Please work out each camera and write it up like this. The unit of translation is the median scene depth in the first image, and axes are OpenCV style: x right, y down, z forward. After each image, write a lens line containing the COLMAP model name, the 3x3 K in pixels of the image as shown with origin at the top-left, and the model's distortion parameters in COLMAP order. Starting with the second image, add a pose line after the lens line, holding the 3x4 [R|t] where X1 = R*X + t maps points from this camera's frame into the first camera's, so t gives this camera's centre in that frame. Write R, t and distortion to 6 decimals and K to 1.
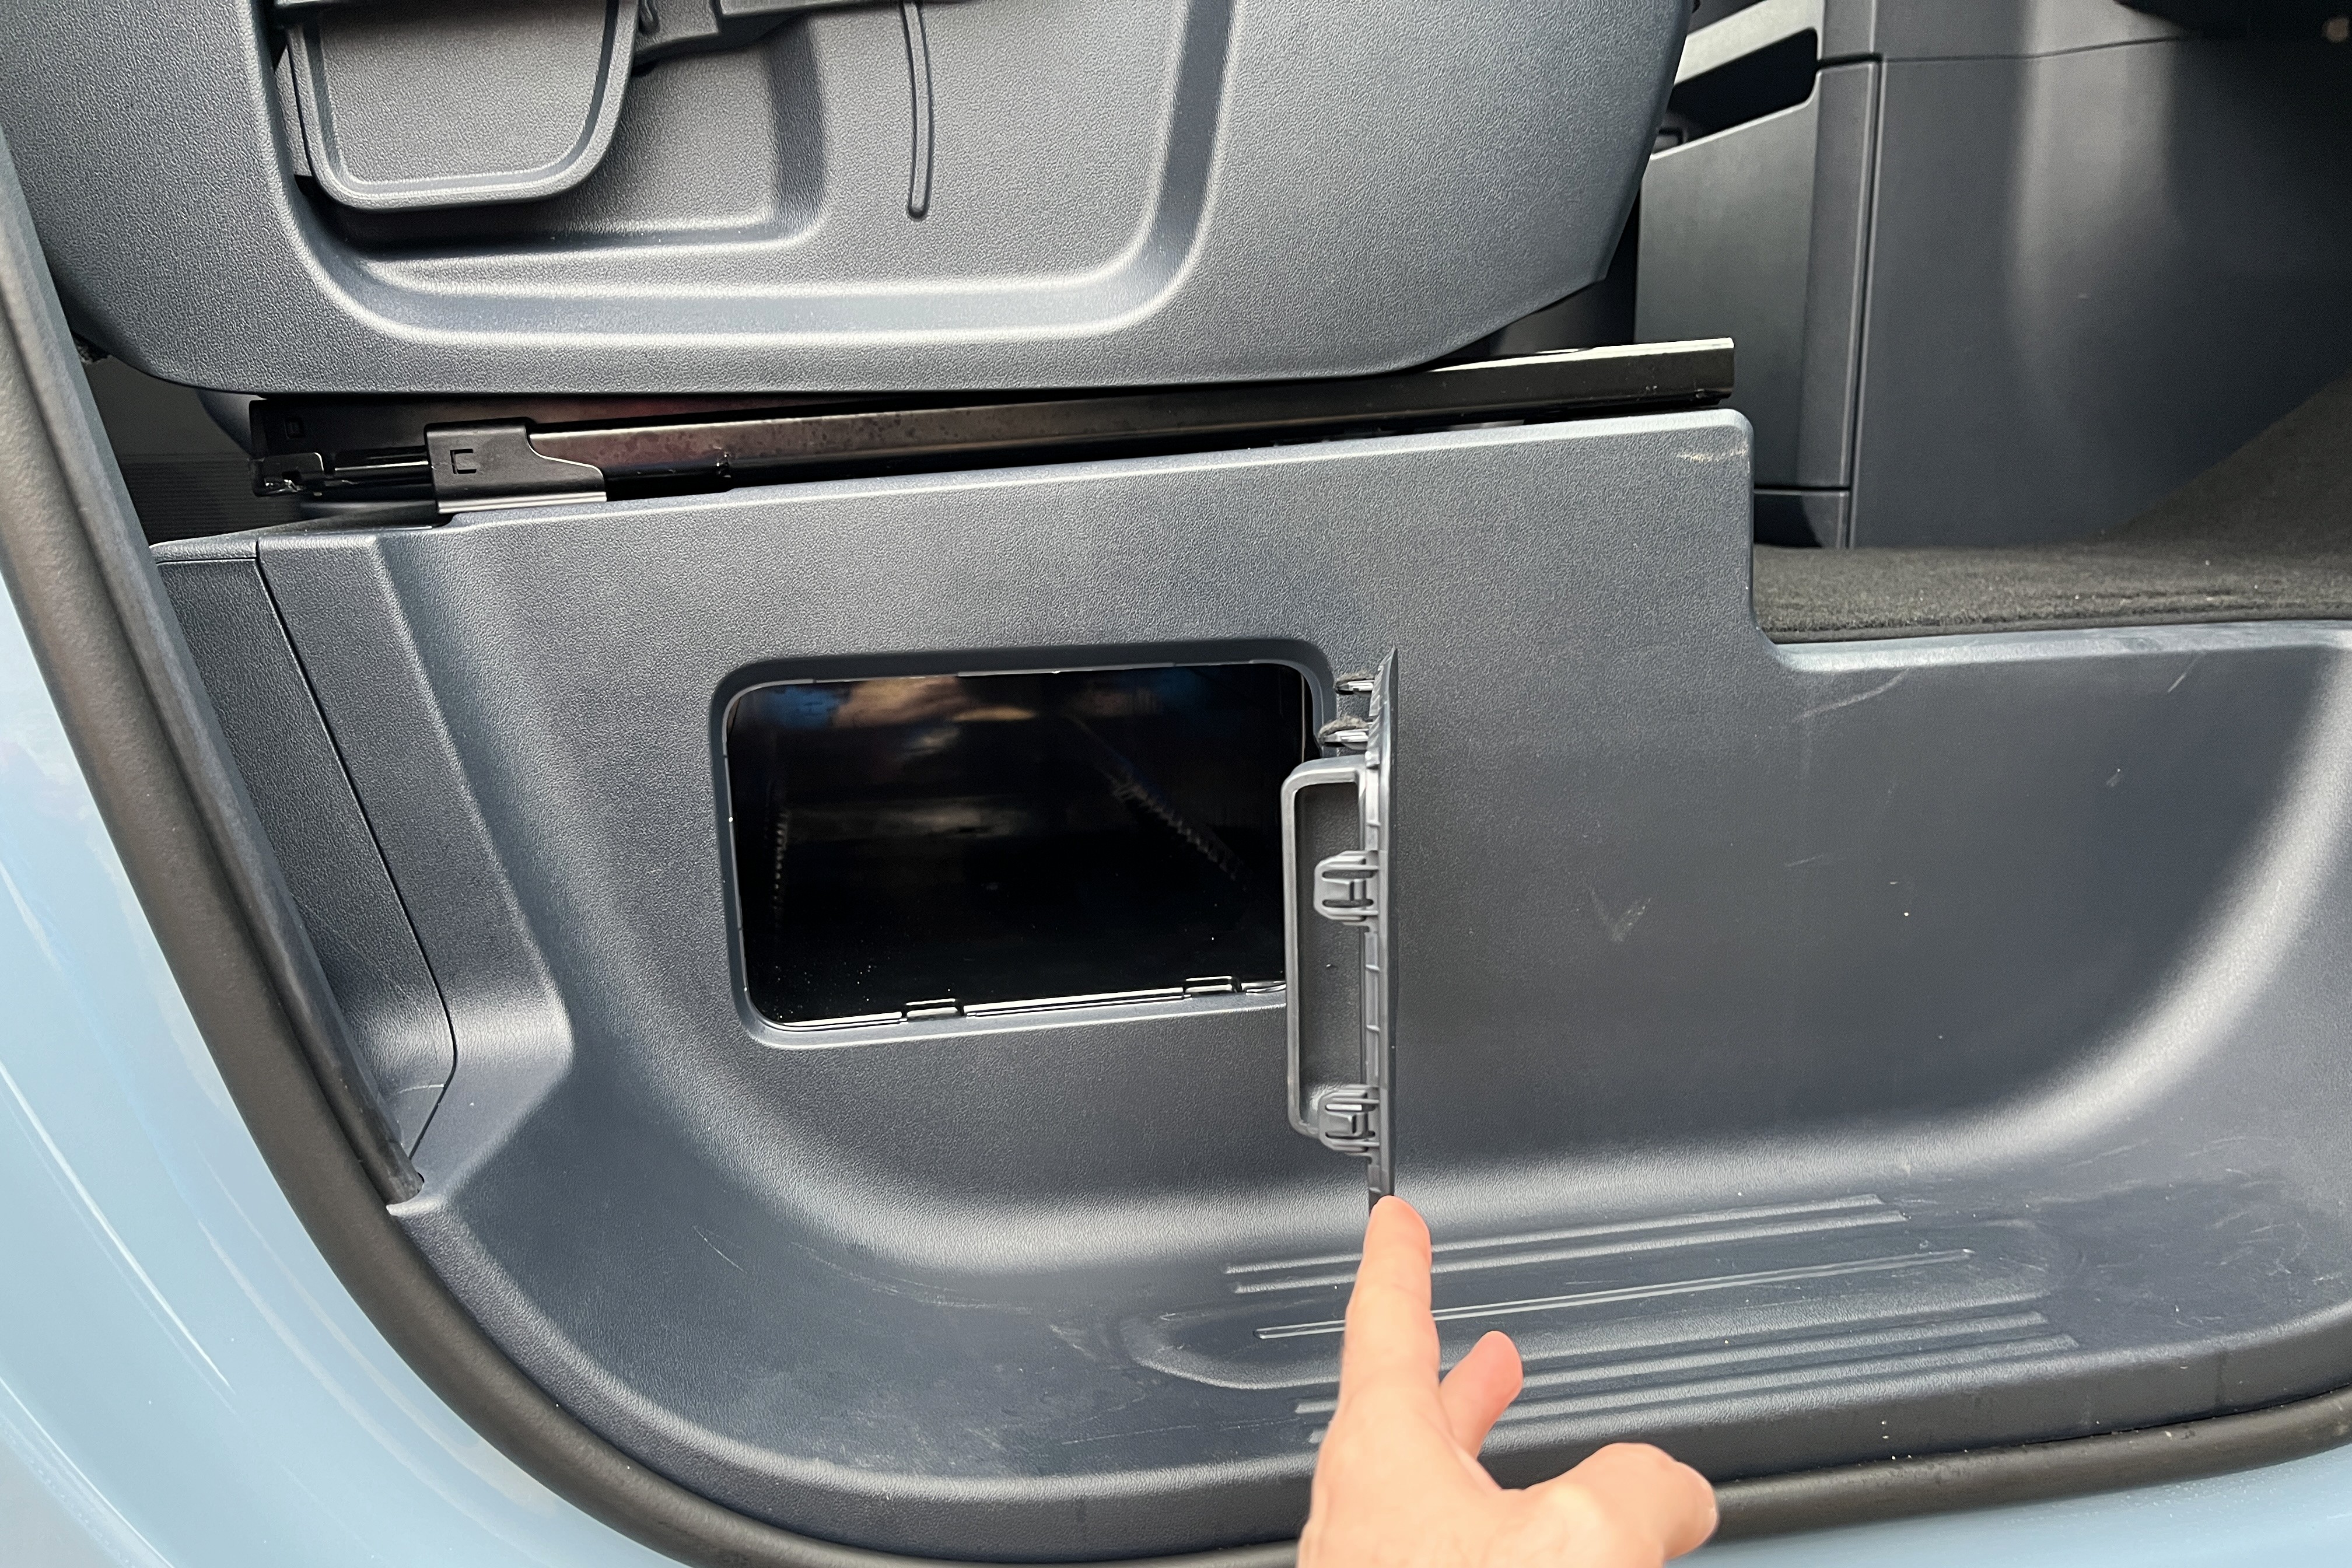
lens RADIAL K [[1719.7, 0, 1176.0], [0, 1719.7, 784.0], [0, 0, 1]] dist [0.020626, -0.075388]
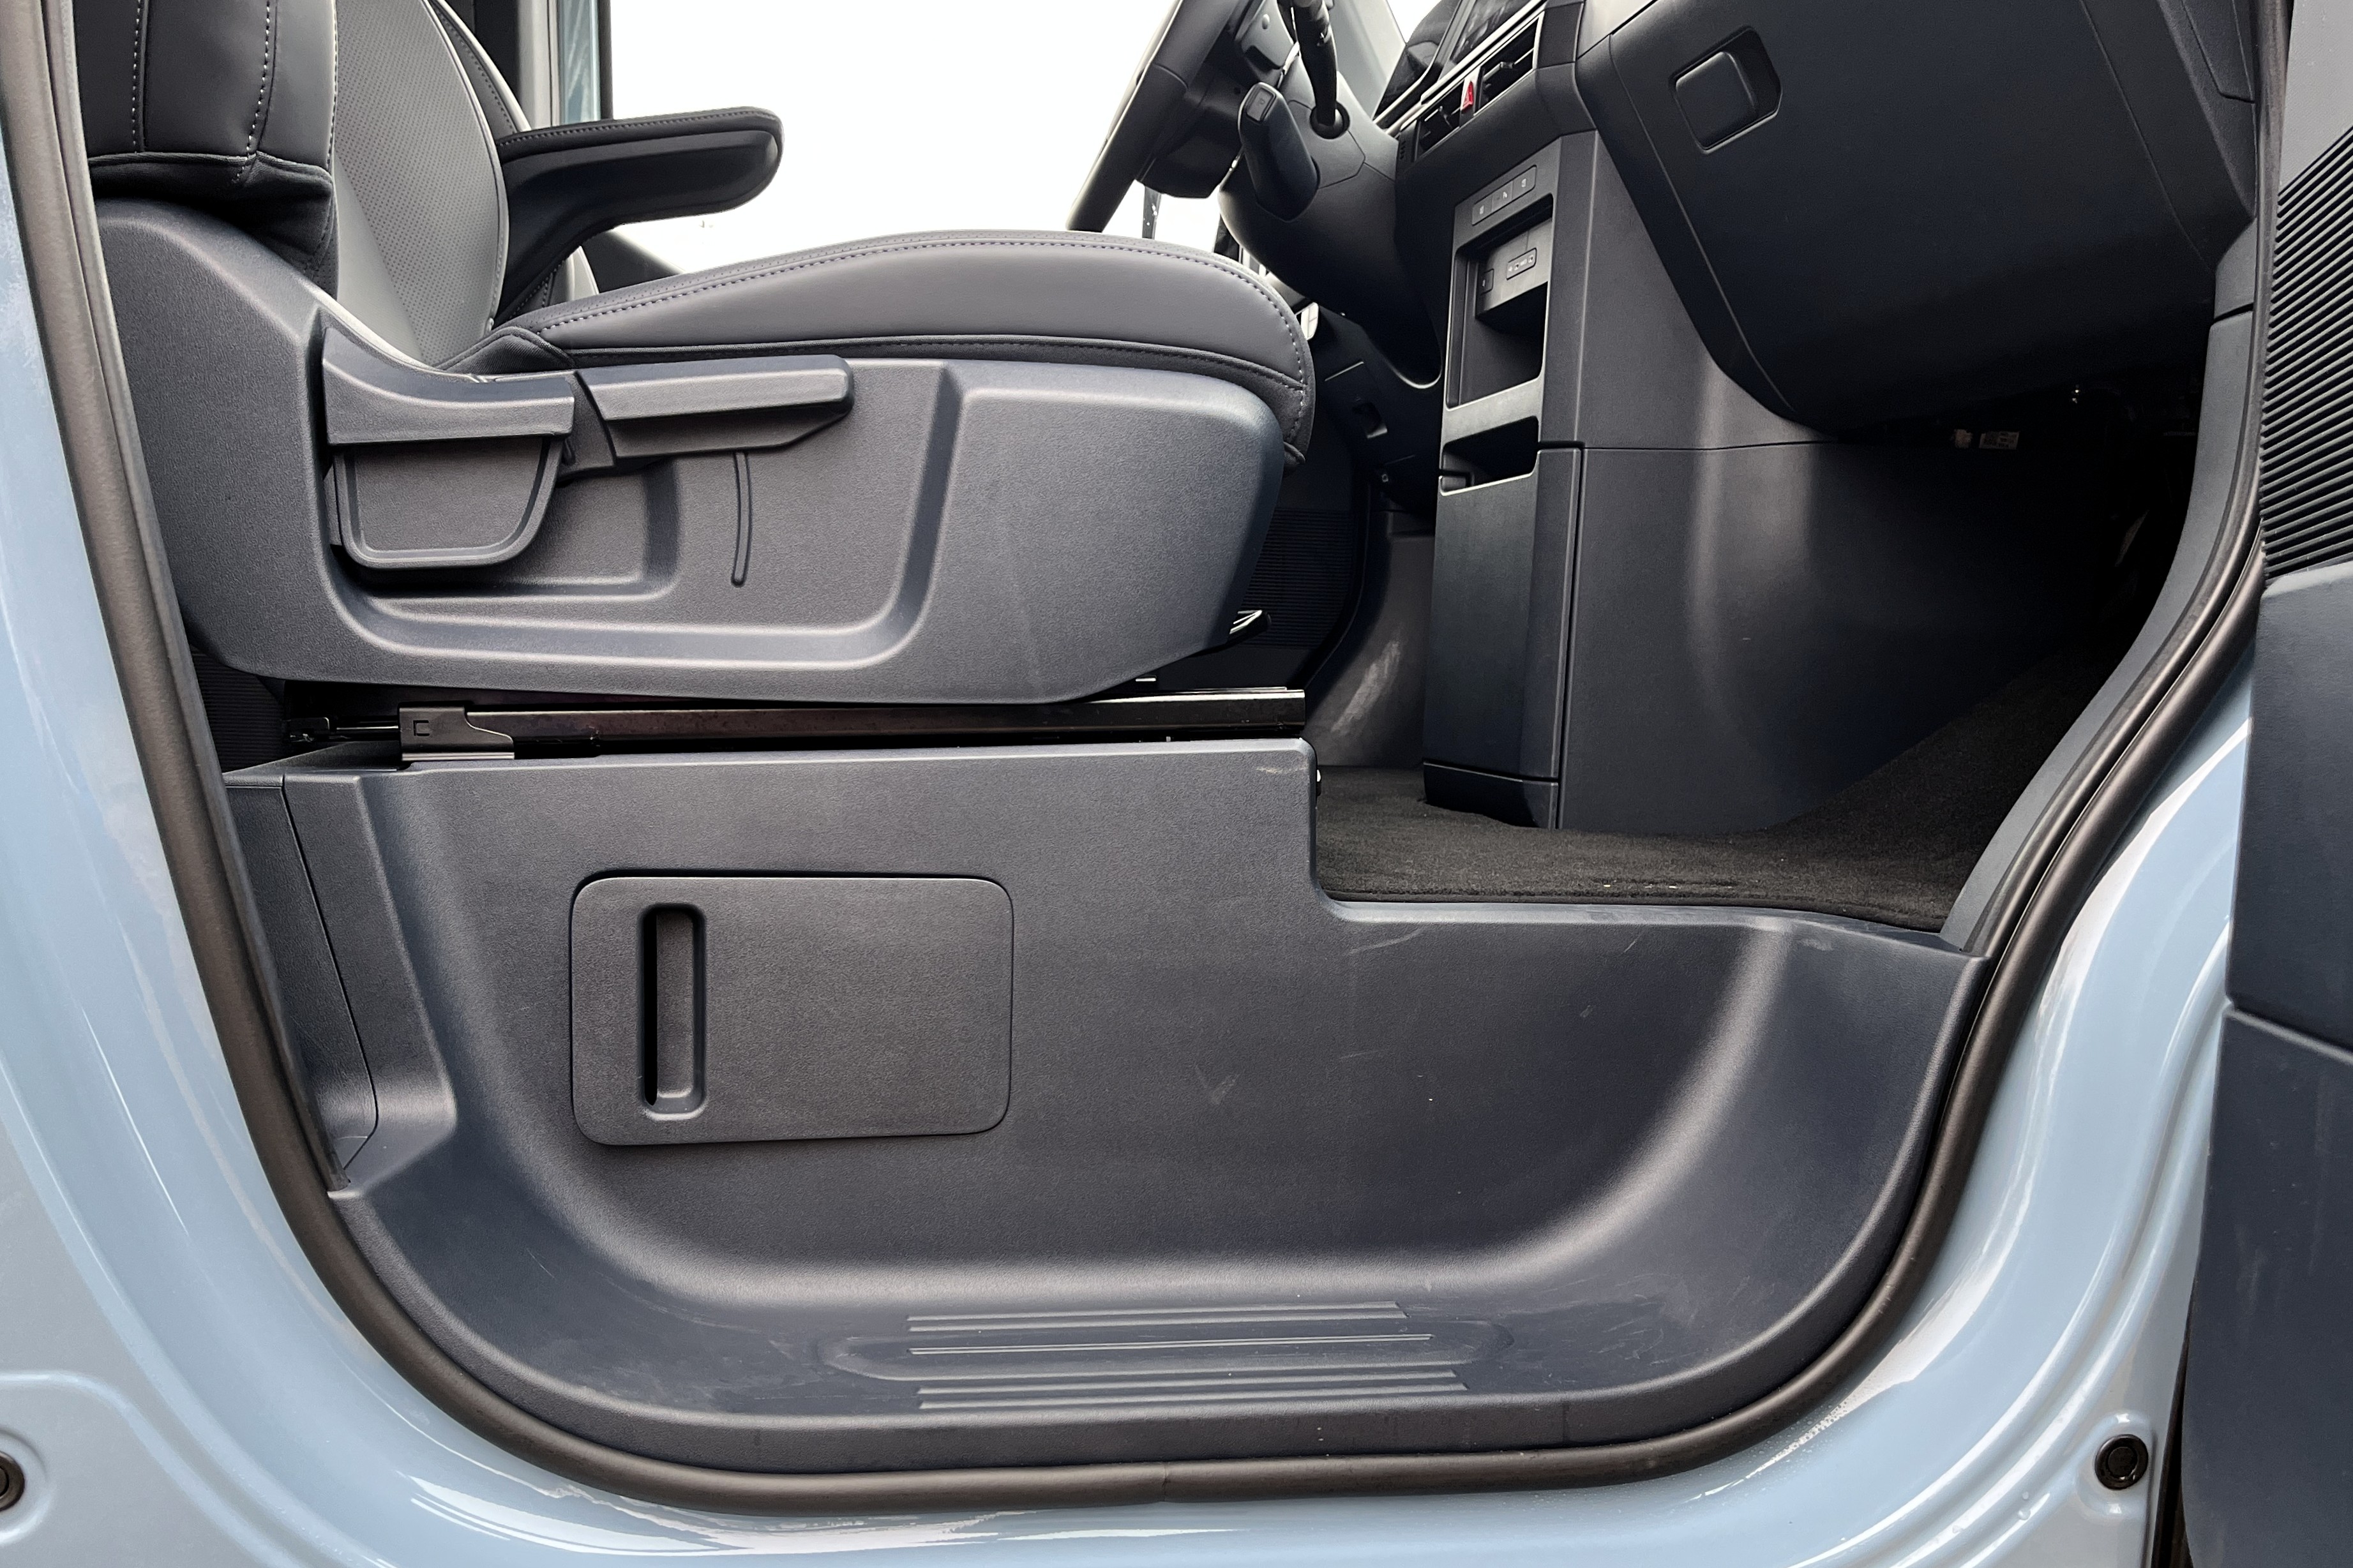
lens RADIAL K [[1748.9, 0, 1171.2], [0, 1748.9, 848.1], [0, 0, 1]] dist [-0.007445, -0.038557]
pose [[0.997993, 0.061587, 0.014716, 0.226659], [-0.059963, 0.993869, -0.092890, 0.020853], [-0.020346, 0.091821, 0.995568, -0.528106]]
